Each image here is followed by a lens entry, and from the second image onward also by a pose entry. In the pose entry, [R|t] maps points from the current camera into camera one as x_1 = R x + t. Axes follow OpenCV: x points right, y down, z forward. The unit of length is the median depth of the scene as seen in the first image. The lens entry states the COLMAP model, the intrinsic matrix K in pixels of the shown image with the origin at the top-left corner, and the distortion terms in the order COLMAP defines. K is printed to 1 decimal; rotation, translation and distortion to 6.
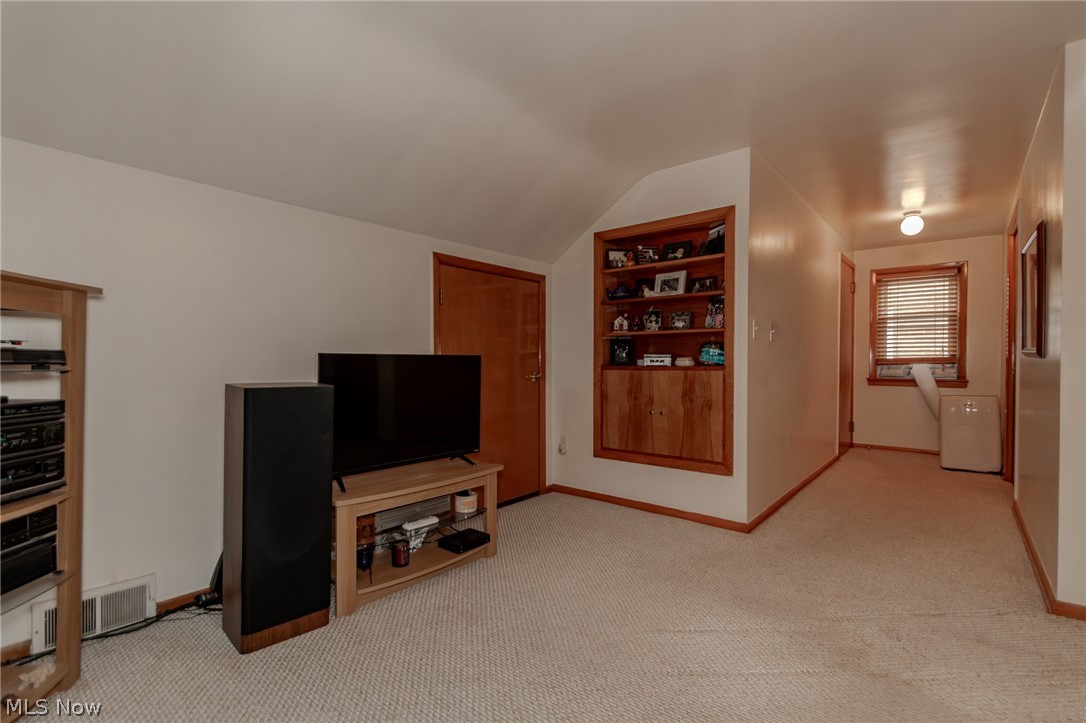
lens RADIAL K [[509.2, 0, 540.0], [0, 509.2, 369.1], [0, 0, 1]] dist [0.007315, -0.000934]
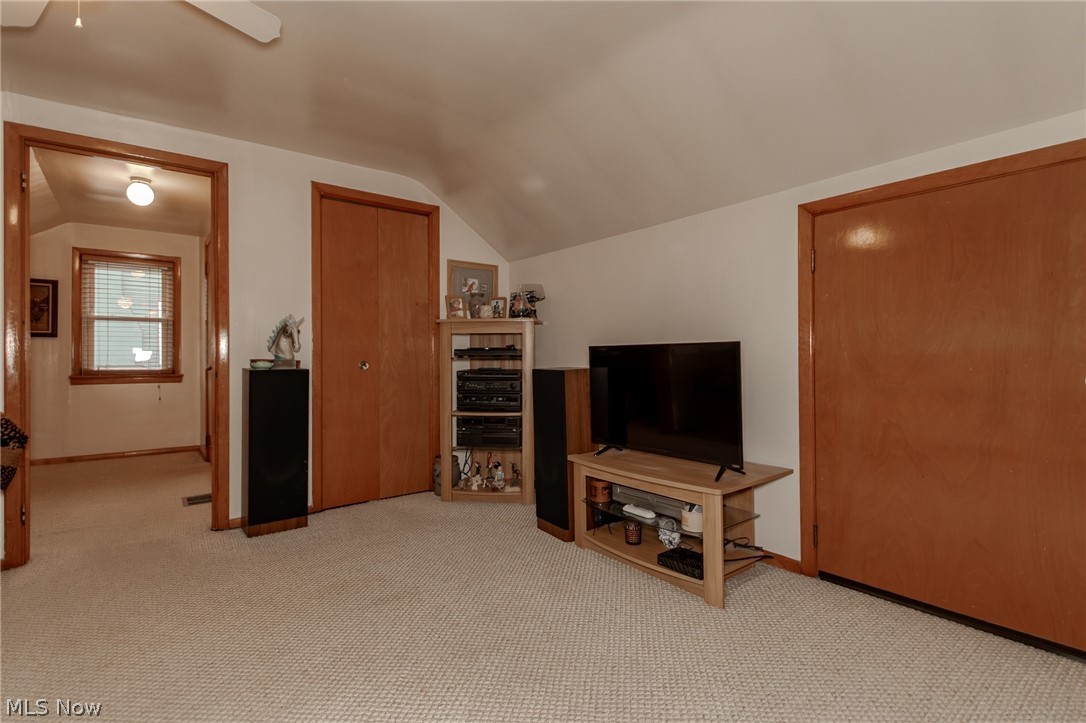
lens RADIAL K [[528.2, 0, 547.3], [0, 528.2, 356.1], [0, 0, 1]] dist [0.007143, -0.000688]
pose [[-0.218985, -0.006284, -0.975708, 0.365598], [-0.009503, 0.999946, -0.004307, 0.001074], [0.975682, 0.008329, -0.219033, 0.462221]]
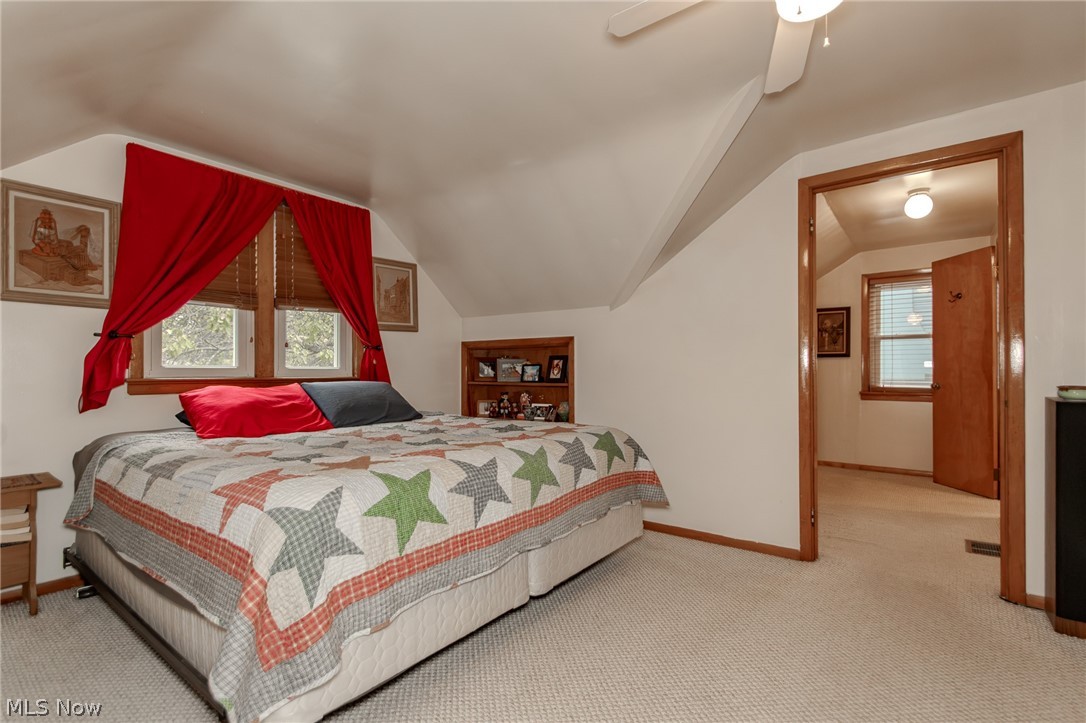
lens RADIAL K [[509.2, 0, 540.0], [0, 509.2, 369.1], [0, 0, 1]] dist [0.007315, -0.000934]
pose [[-0.999417, -0.001842, -0.034100, 0.292361], [-0.002134, 0.999961, 0.008532, -0.011480], [0.034083, 0.008600, -0.999382, 0.407501]]
